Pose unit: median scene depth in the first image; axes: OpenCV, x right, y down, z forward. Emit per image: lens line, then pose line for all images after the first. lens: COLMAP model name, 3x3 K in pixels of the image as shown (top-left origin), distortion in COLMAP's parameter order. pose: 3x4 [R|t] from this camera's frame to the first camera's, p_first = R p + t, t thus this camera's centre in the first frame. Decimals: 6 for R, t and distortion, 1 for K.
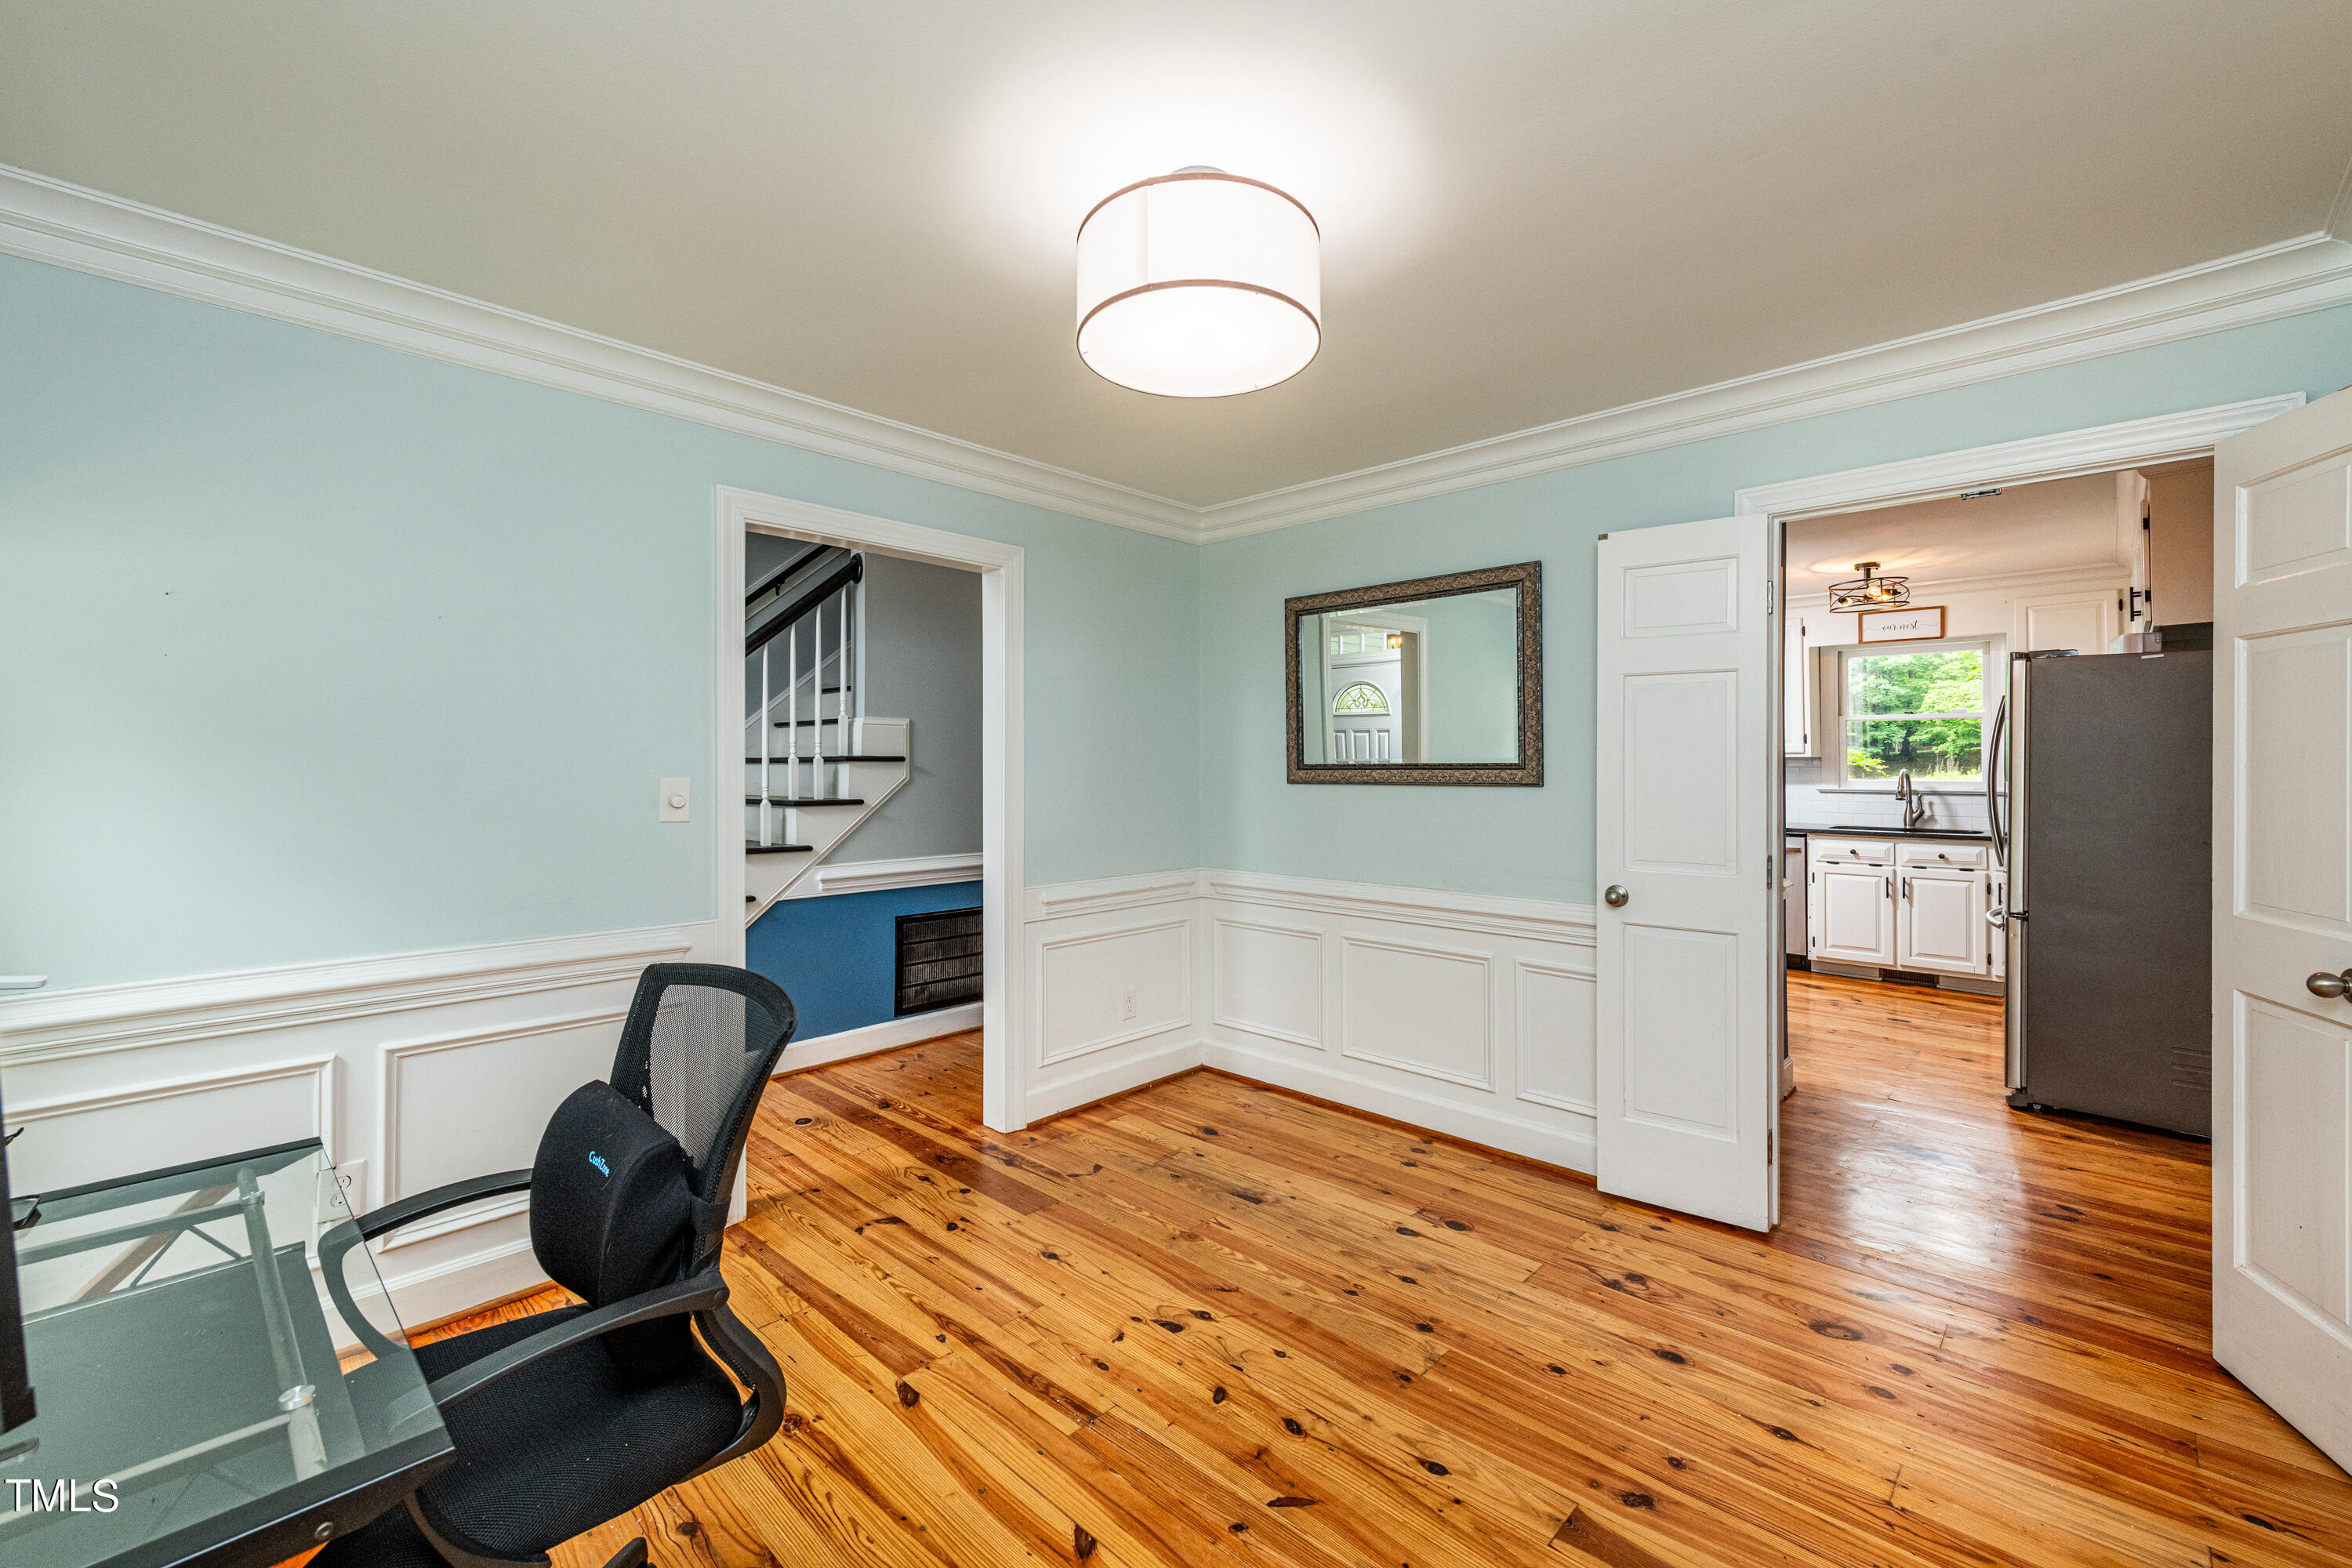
lens RADIAL K [[962.0, 0, 1176.3], [0, 962.0, 771.2], [0, 0, 1]] dist [0.000017, -0.000023]
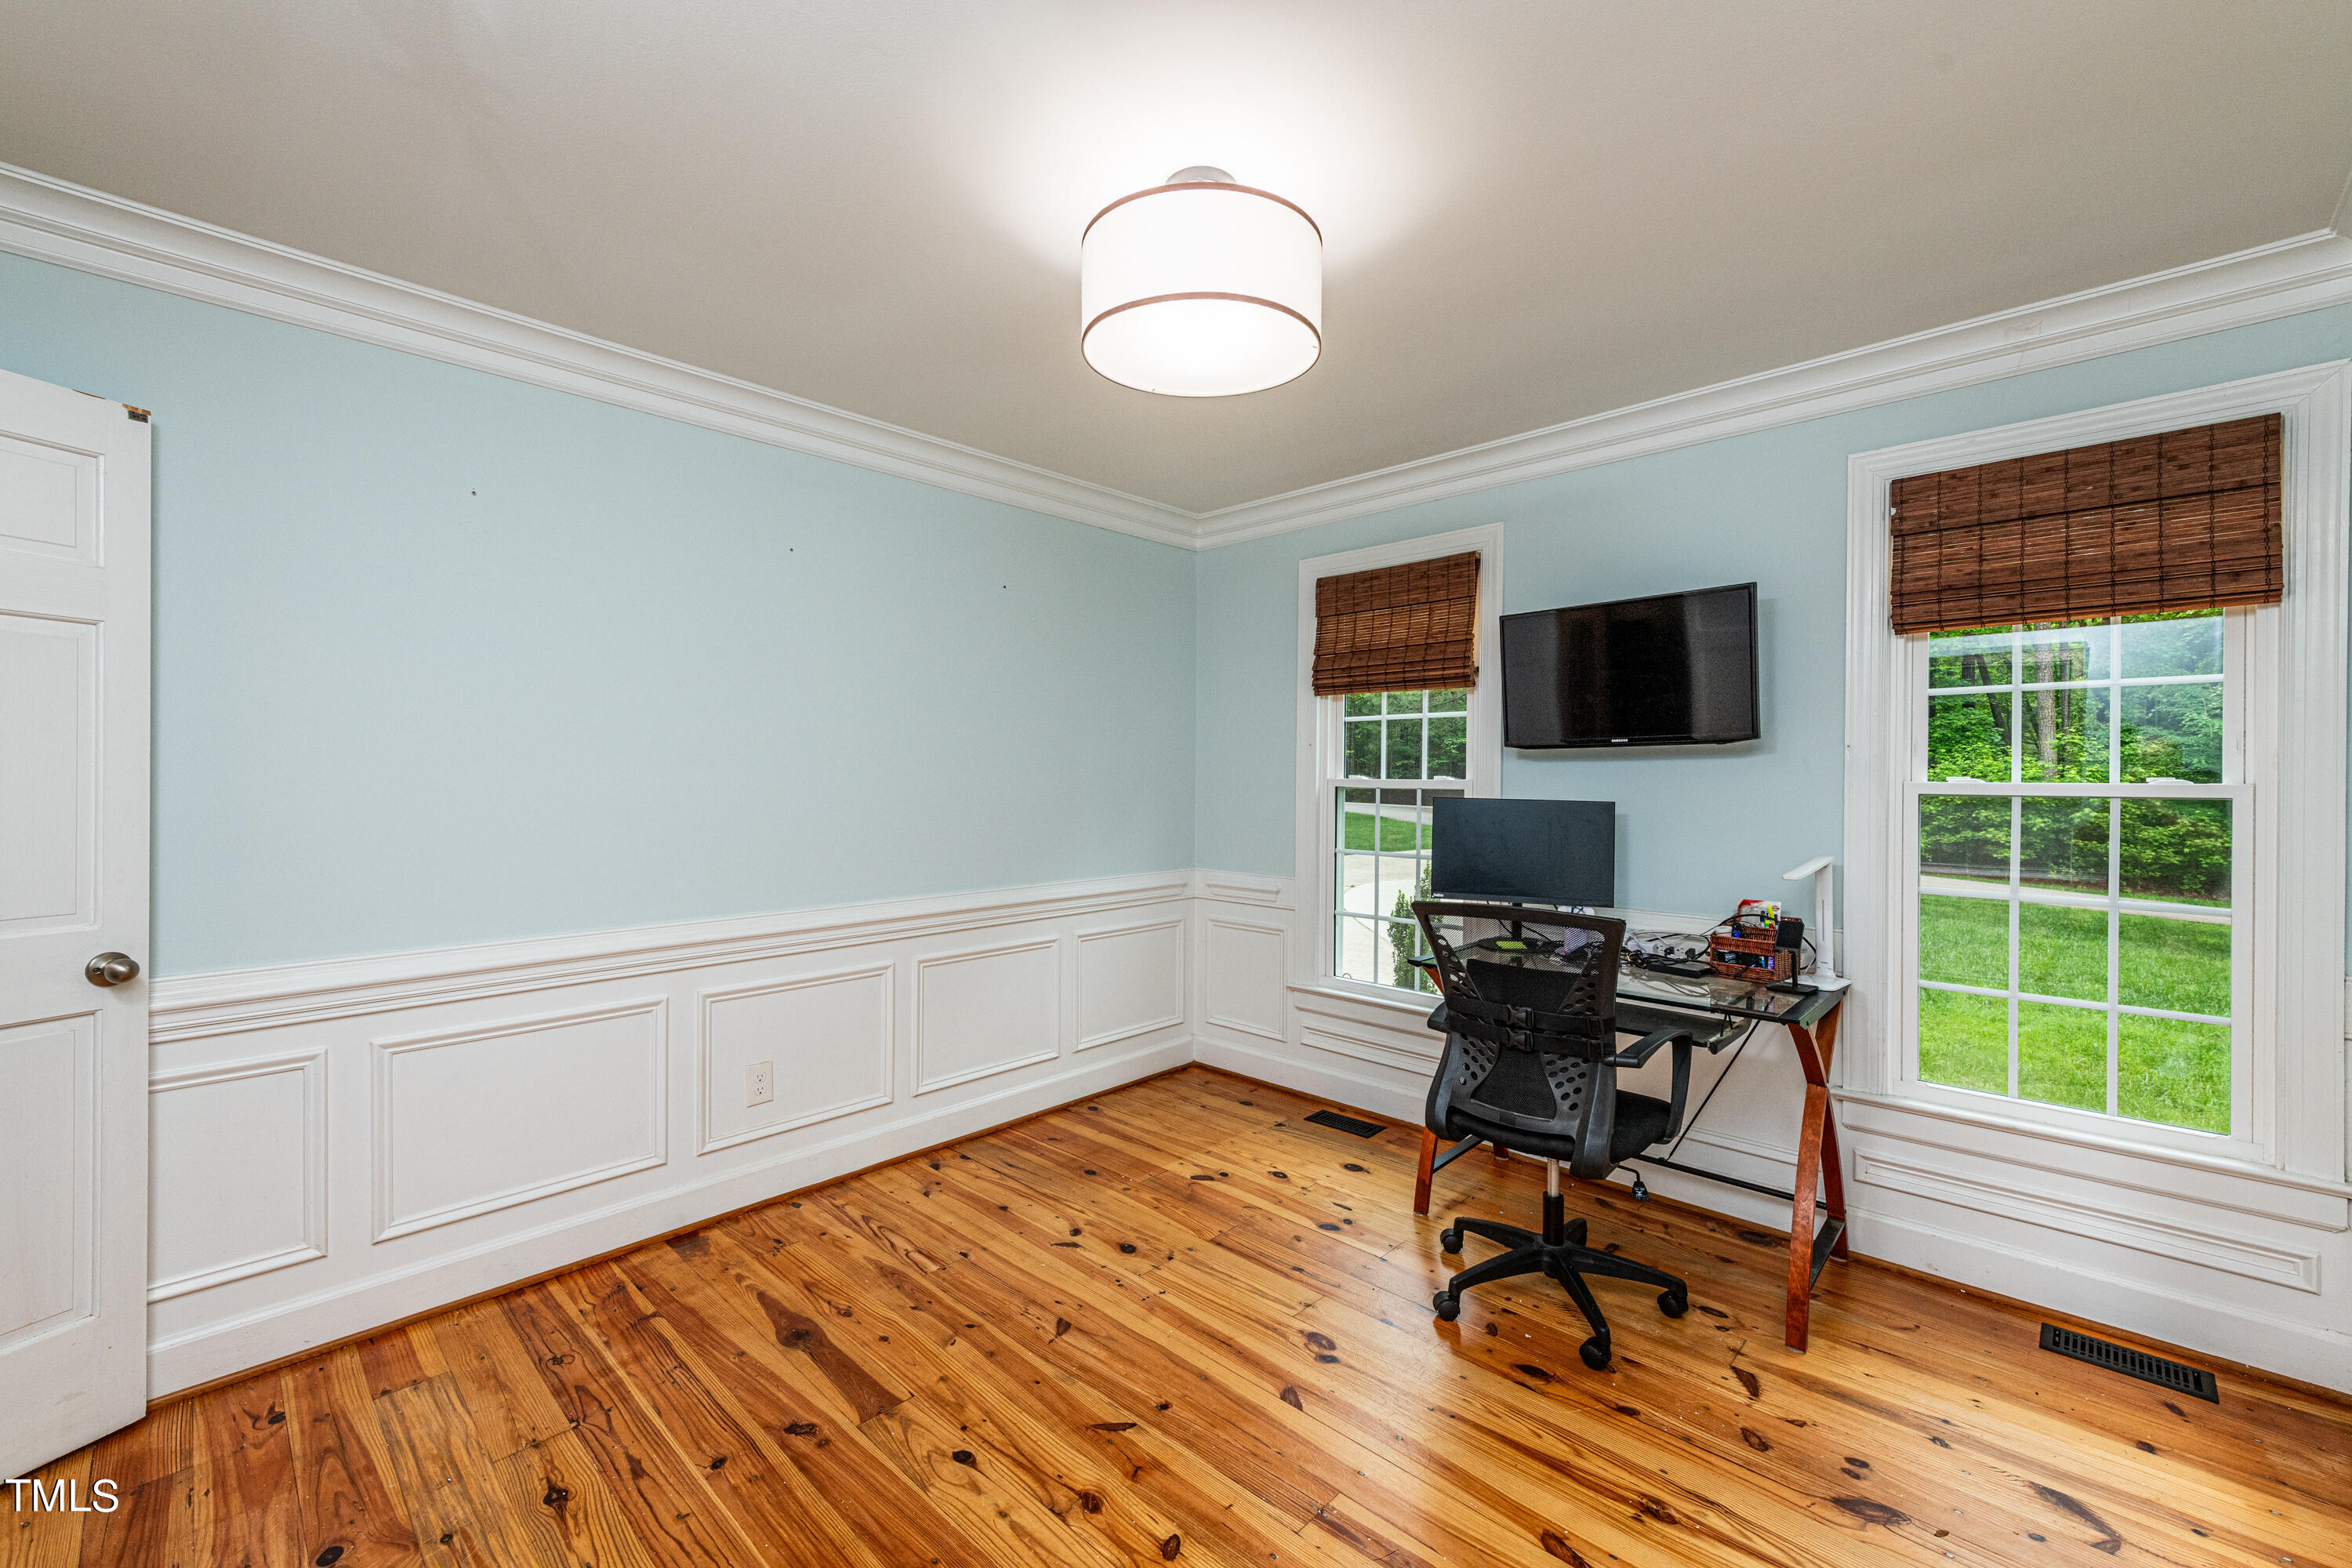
lens RADIAL K [[962.0, 0, 1176.3], [0, 962.0, 771.2], [0, 0, 1]] dist [0.000017, -0.000023]
pose [[-0.999996, 0.000470, -0.002760, 0.048365], [0.000460, 0.999993, 0.003724, -0.000078], [0.002761, 0.003723, -0.999989, 2.018032]]
